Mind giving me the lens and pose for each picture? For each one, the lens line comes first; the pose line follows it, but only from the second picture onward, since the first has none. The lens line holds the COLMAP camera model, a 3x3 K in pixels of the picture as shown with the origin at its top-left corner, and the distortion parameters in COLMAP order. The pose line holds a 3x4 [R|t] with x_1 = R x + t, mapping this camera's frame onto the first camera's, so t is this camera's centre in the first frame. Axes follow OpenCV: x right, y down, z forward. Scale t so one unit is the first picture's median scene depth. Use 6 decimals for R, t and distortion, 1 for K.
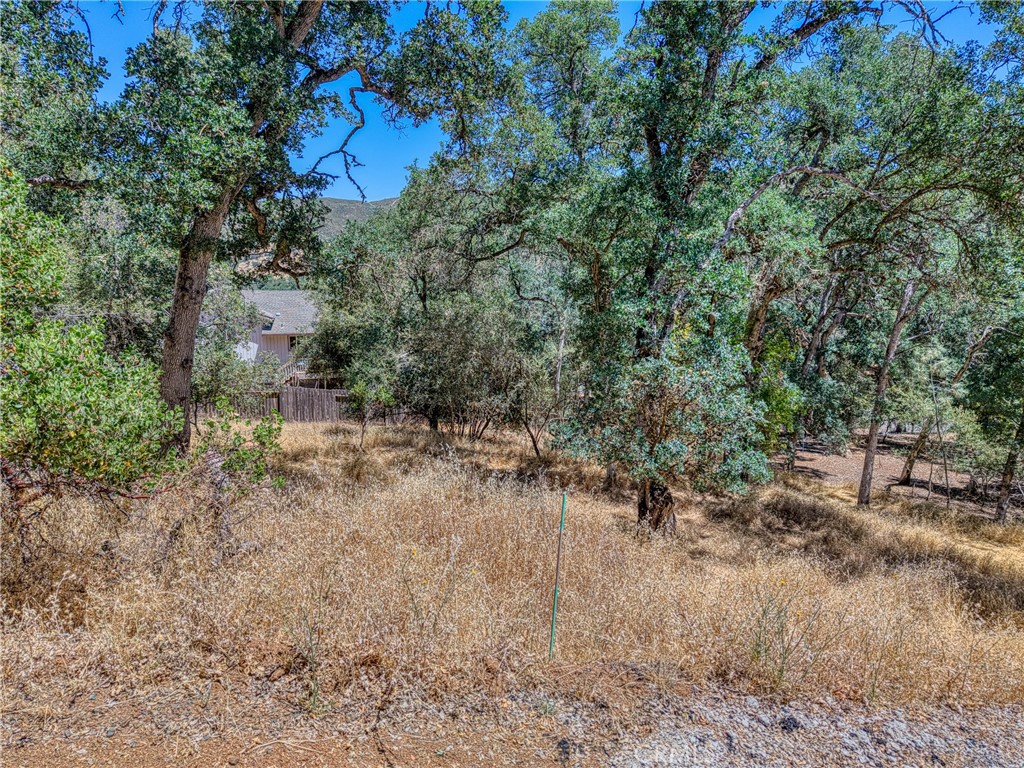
lens RADIAL K [[683.2, 0, 512.5], [0, 683.2, 384.7], [0, 0, 1]] dist [-0.001556, -0.000257]
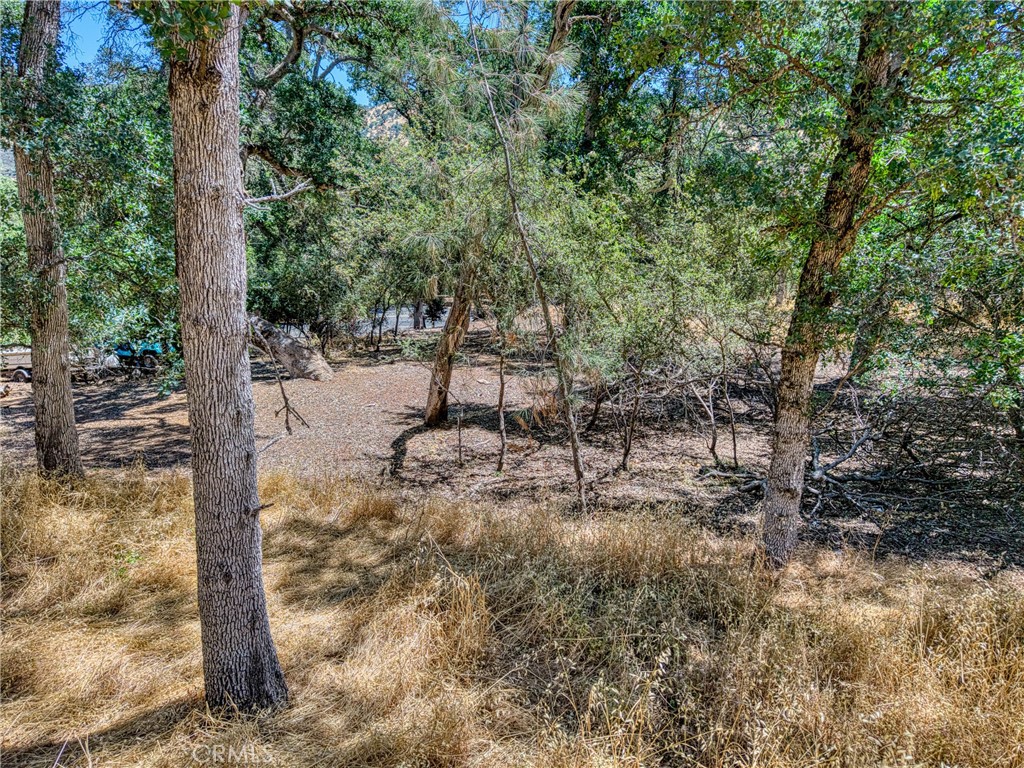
lens RADIAL K [[683.2, 0, 511.4], [0, 683.2, 379.9], [0, 0, 1]] dist [-0.001556, -0.000257]
pose [[0.793783, -0.144022, 0.590902, 0.385514], [0.105723, 0.989442, 0.099136, 0.088199], [-0.598941, -0.016221, 0.800629, 0.672150]]
